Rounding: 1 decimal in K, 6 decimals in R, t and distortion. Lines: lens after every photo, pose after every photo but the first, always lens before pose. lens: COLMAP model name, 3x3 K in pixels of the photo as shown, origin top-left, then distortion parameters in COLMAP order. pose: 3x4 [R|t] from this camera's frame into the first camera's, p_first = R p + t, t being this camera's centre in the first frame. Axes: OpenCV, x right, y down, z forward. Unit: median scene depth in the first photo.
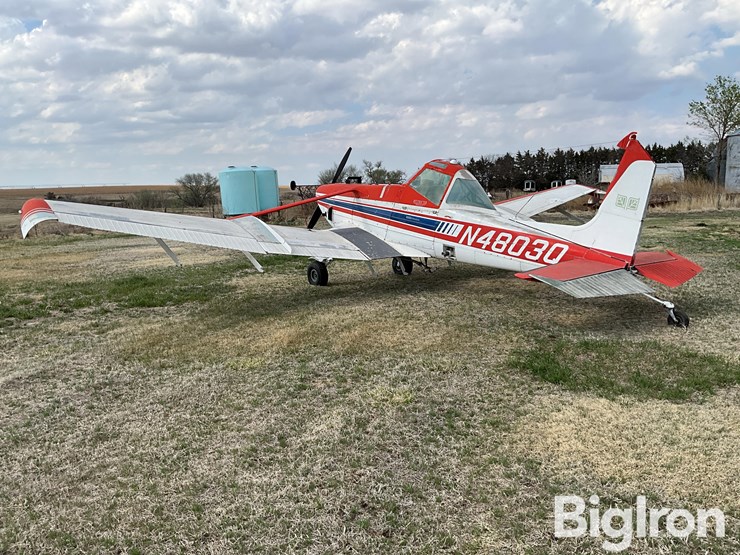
lens RADIAL K [[618.0, 0, 366.5], [0, 618.0, 272.8], [0, 0, 1]] dist [0.036150, -0.065198]
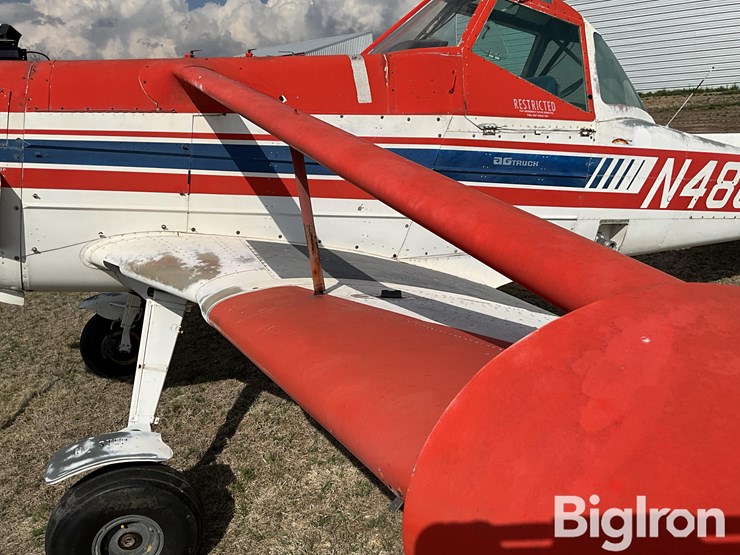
lens RADIAL K [[618.0, 0, 366.2], [0, 618.0, 277.4], [0, 0, 1]] dist [0.036150, -0.065198]
pose [[0.298382, -0.249974, 0.921130, -0.255517], [0.193072, 0.960950, 0.198239, -0.112300], [-0.934715, 0.118694, 0.334993, 1.008921]]
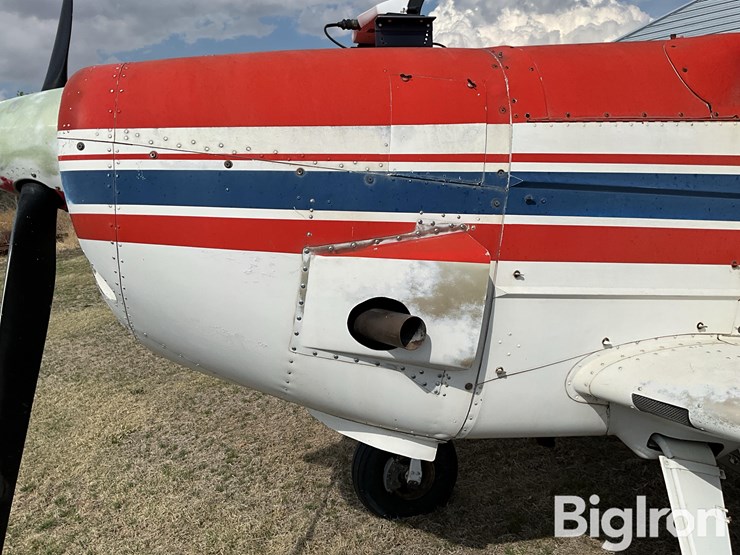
lens RADIAL K [[618.0, 0, 369.0], [0, 618.0, 274.6], [0, 0, 1]] dist [0.036150, -0.065198]
pose [[0.419216, -0.153365, 0.894839, -0.193538], [0.214718, 0.974415, 0.066412, -0.135346], [-0.882130, 0.164297, 0.441421, 1.177625]]
